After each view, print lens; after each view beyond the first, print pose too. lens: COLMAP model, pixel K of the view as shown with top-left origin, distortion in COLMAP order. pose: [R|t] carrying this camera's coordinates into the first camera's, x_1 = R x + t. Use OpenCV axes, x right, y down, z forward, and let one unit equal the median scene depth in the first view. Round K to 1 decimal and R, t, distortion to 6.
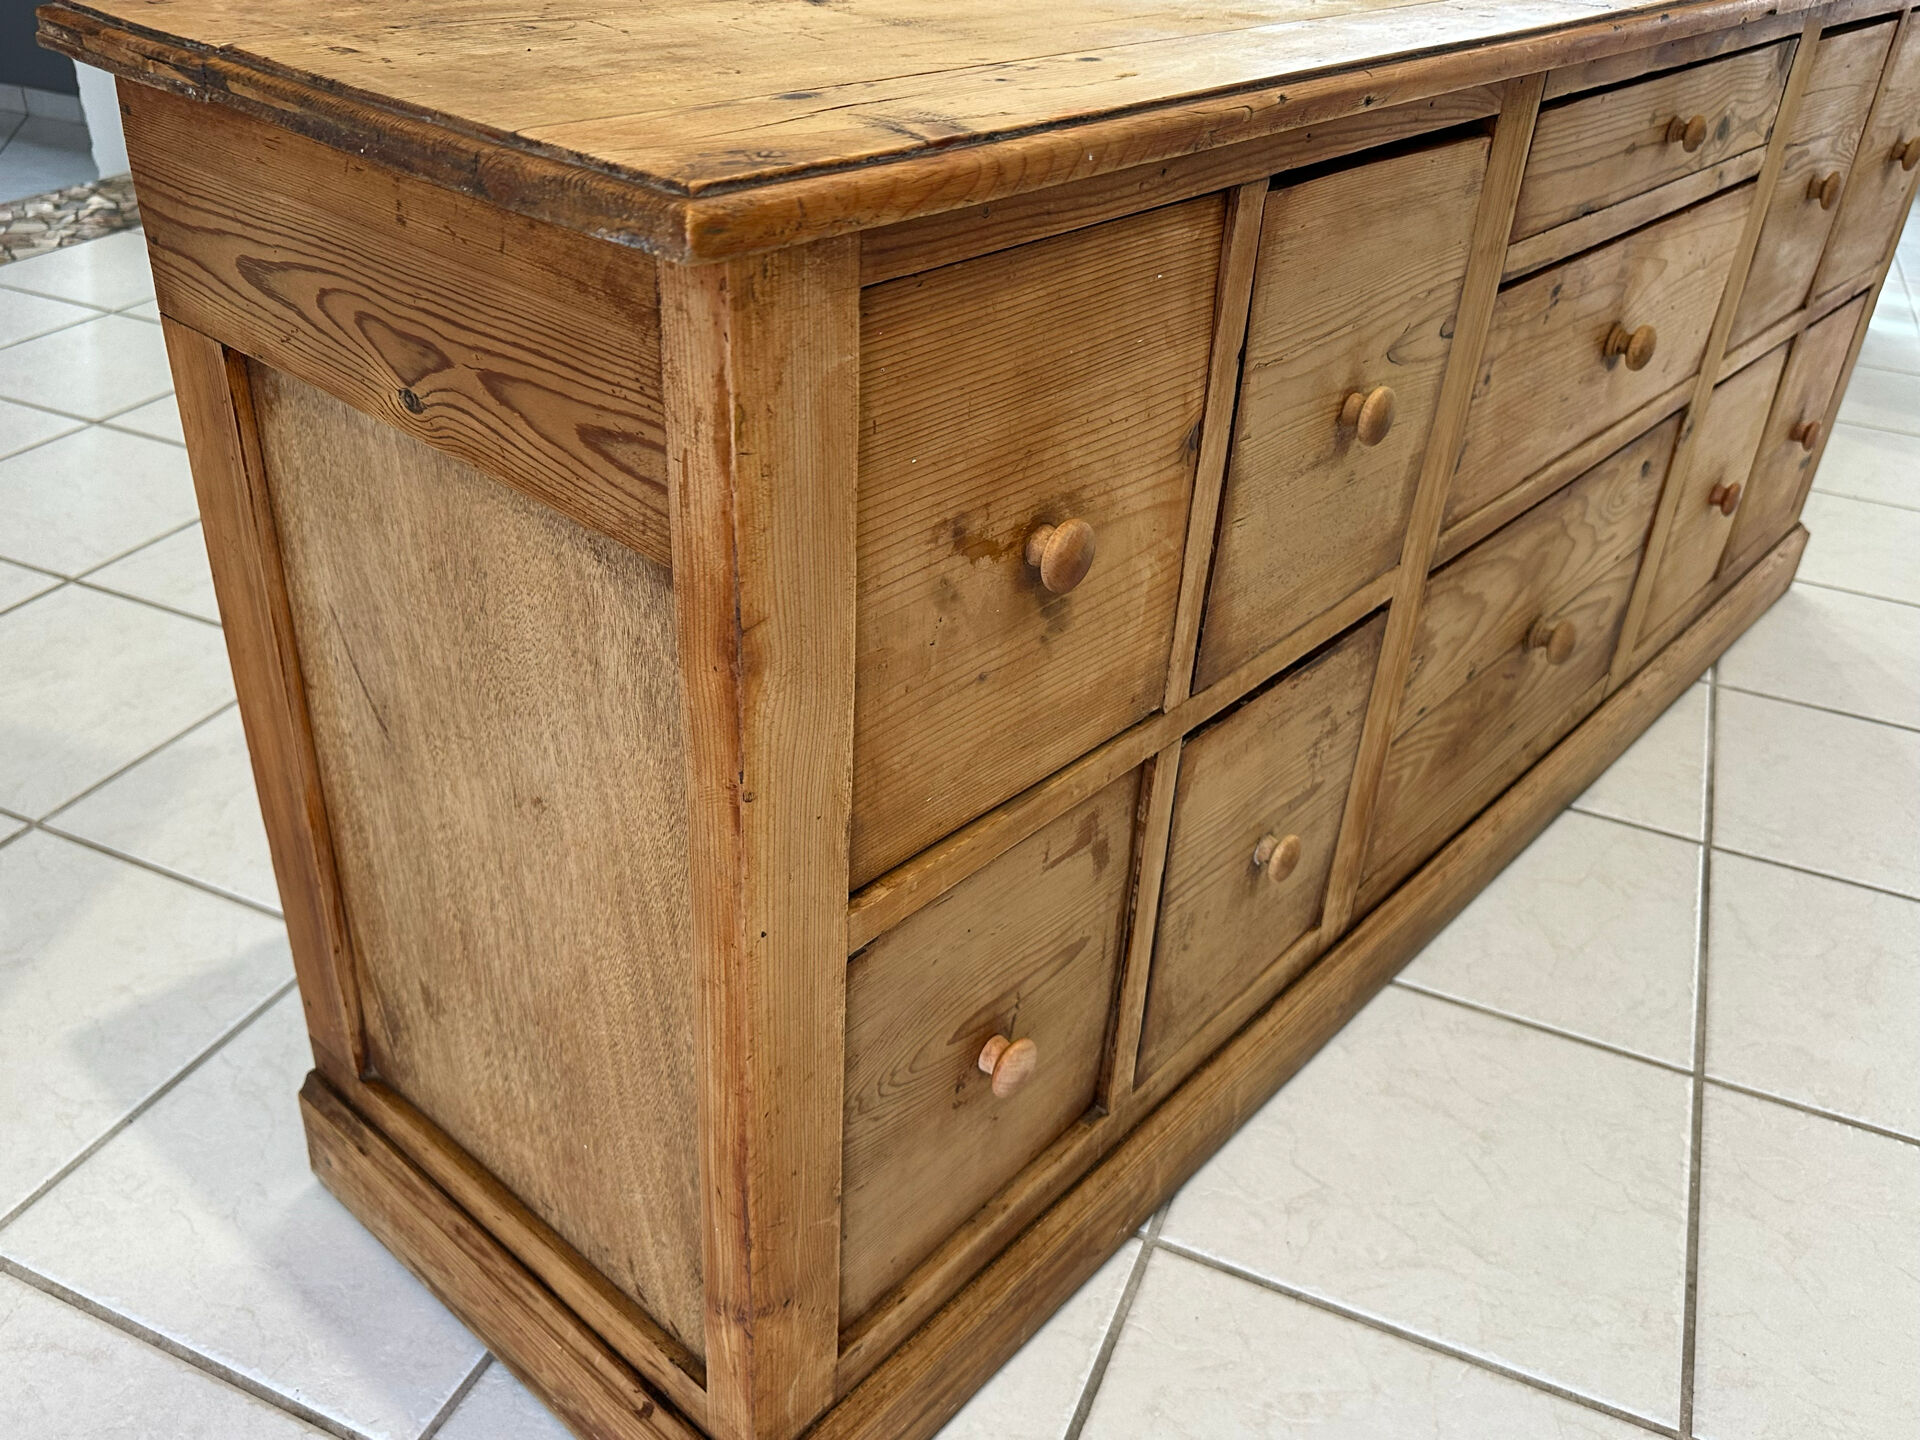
lens RADIAL K [[1559.9, 0, 935.8], [0, 1559.9, 716.1], [0, 0, 1]] dist [0.107866, -0.160610]
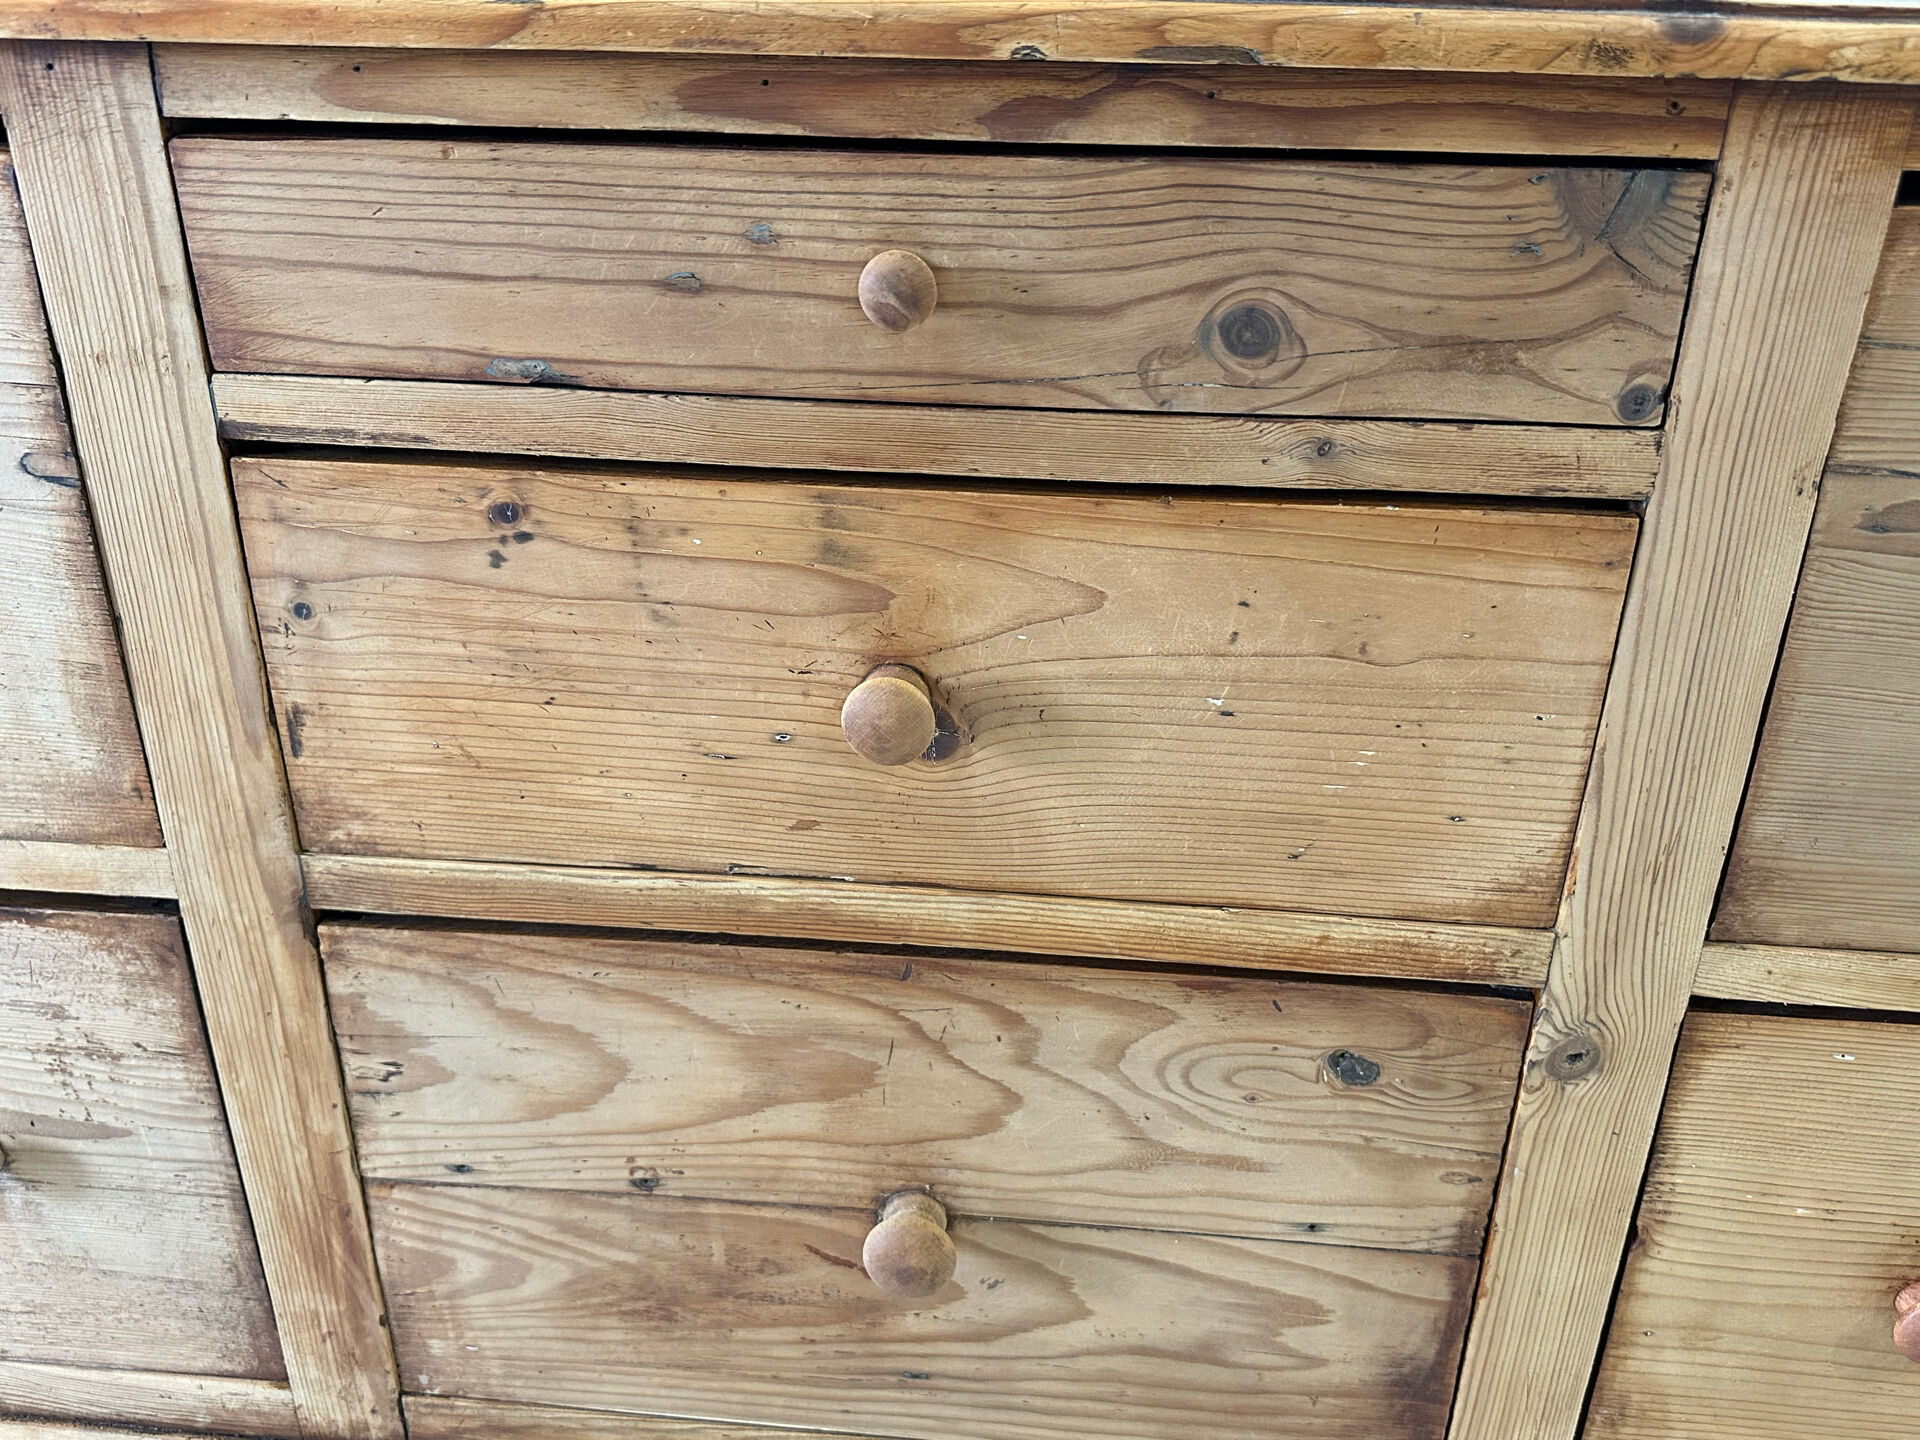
lens RADIAL K [[1702.1, 0, 946.4], [0, 1702.1, 760.6], [0, 0, 1]] dist [0.126986, -0.225680]
pose [[0.595630, 0.337050, -0.729124, 0.992754], [-0.411998, 0.907406, 0.082897, -0.320699], [0.689552, 0.251022, 0.679343, 0.770854]]
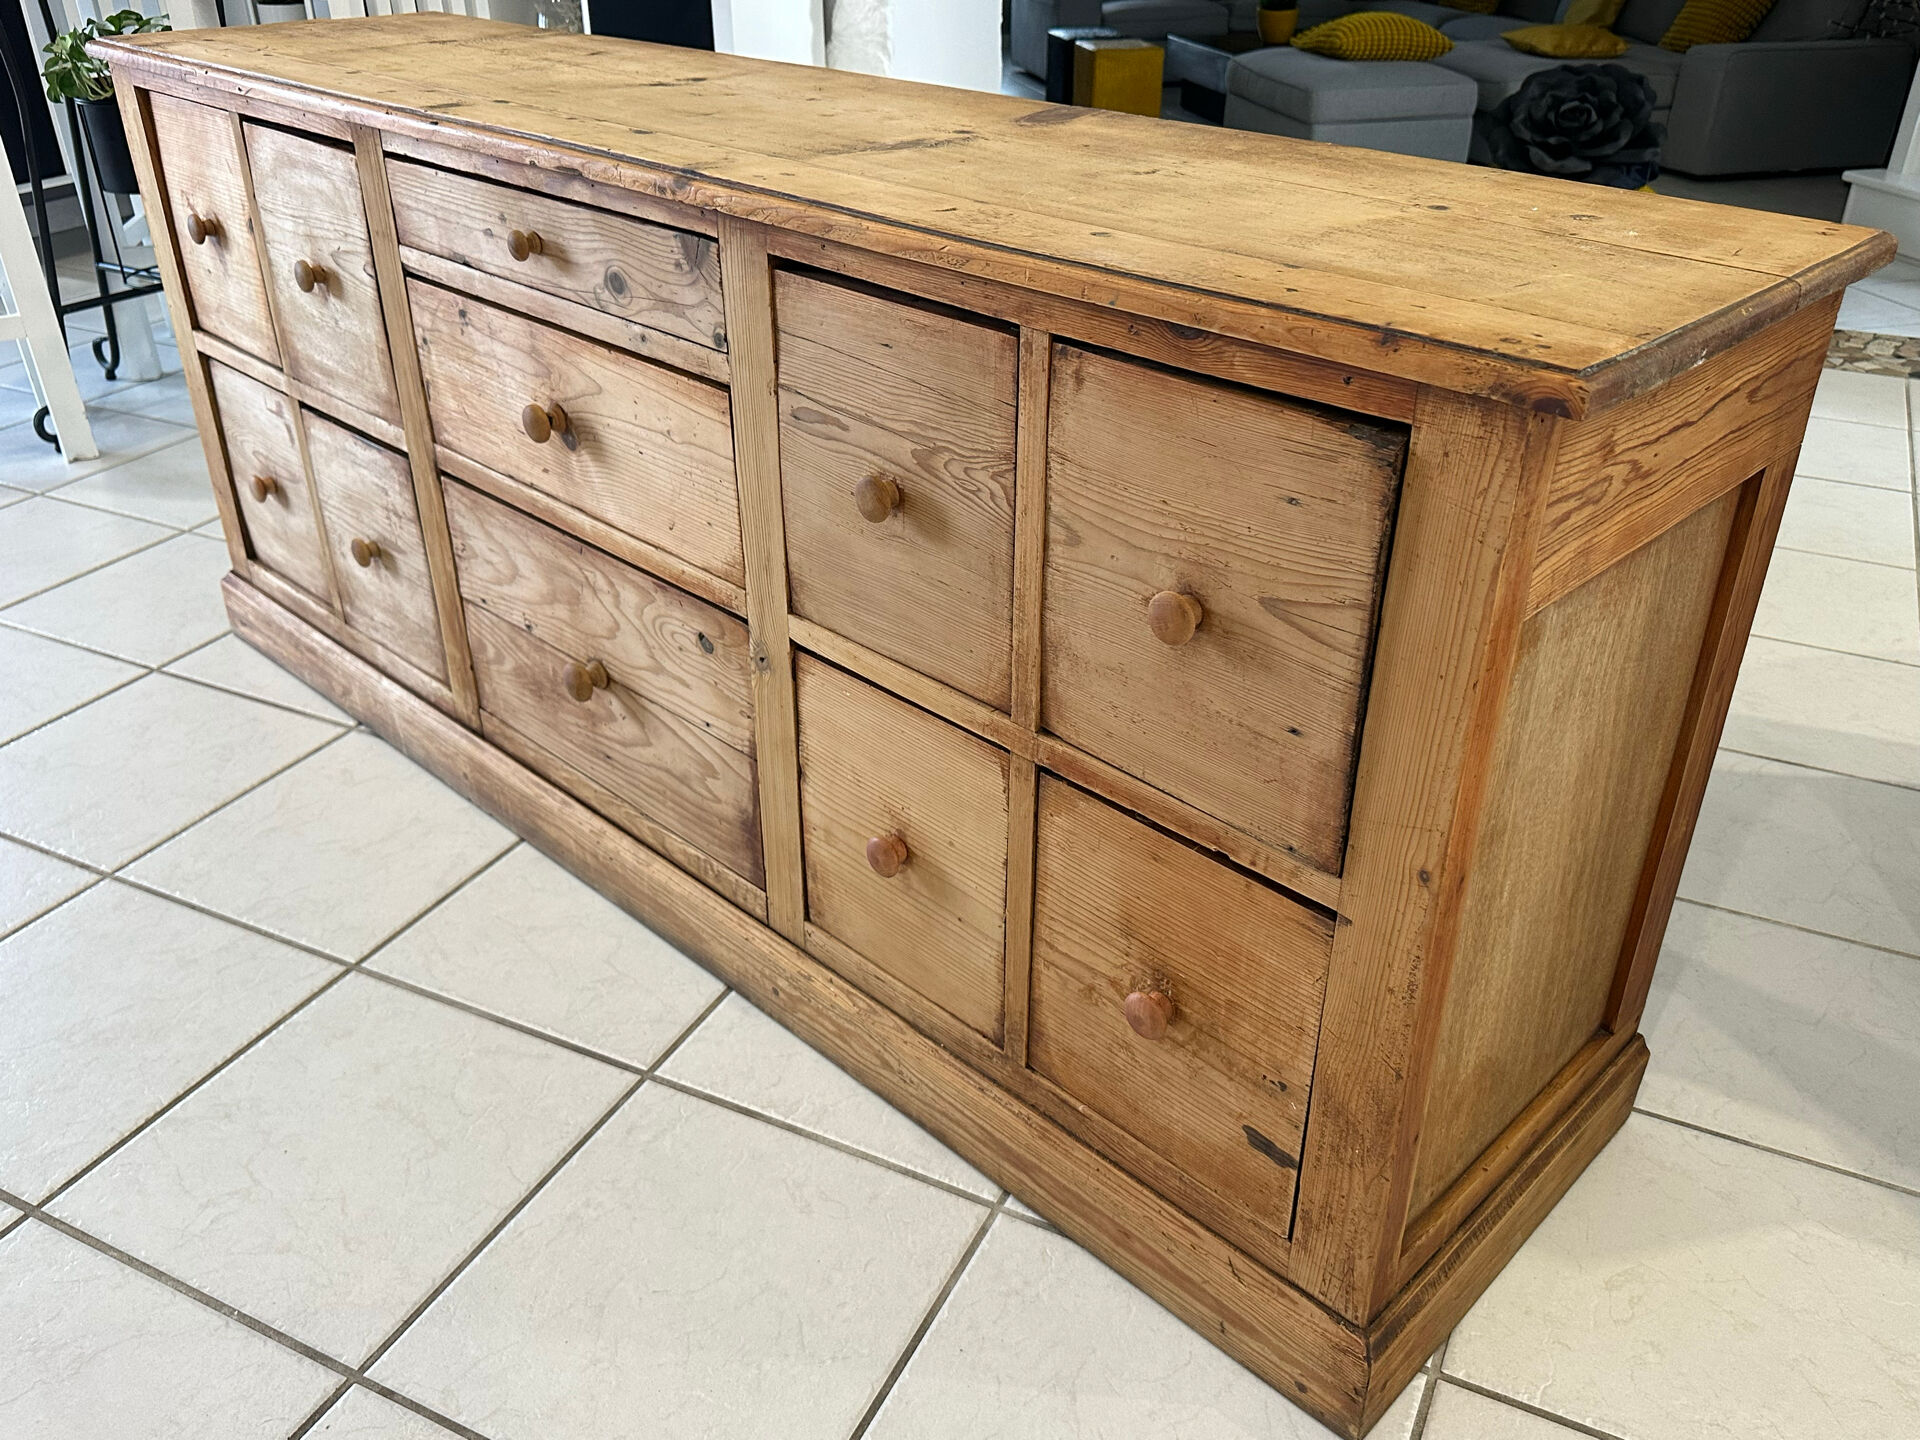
lens RADIAL K [[1559.9, 0, 963.1], [0, 1559.9, 731.4], [0, 0, 1]] dist [0.107866, -0.160610]
pose [[-0.045754, 0.456206, -0.888697, 1.867108], [-0.531540, 0.742115, 0.408326, -0.840096], [0.845796, 0.491061, 0.208537, 1.335616]]
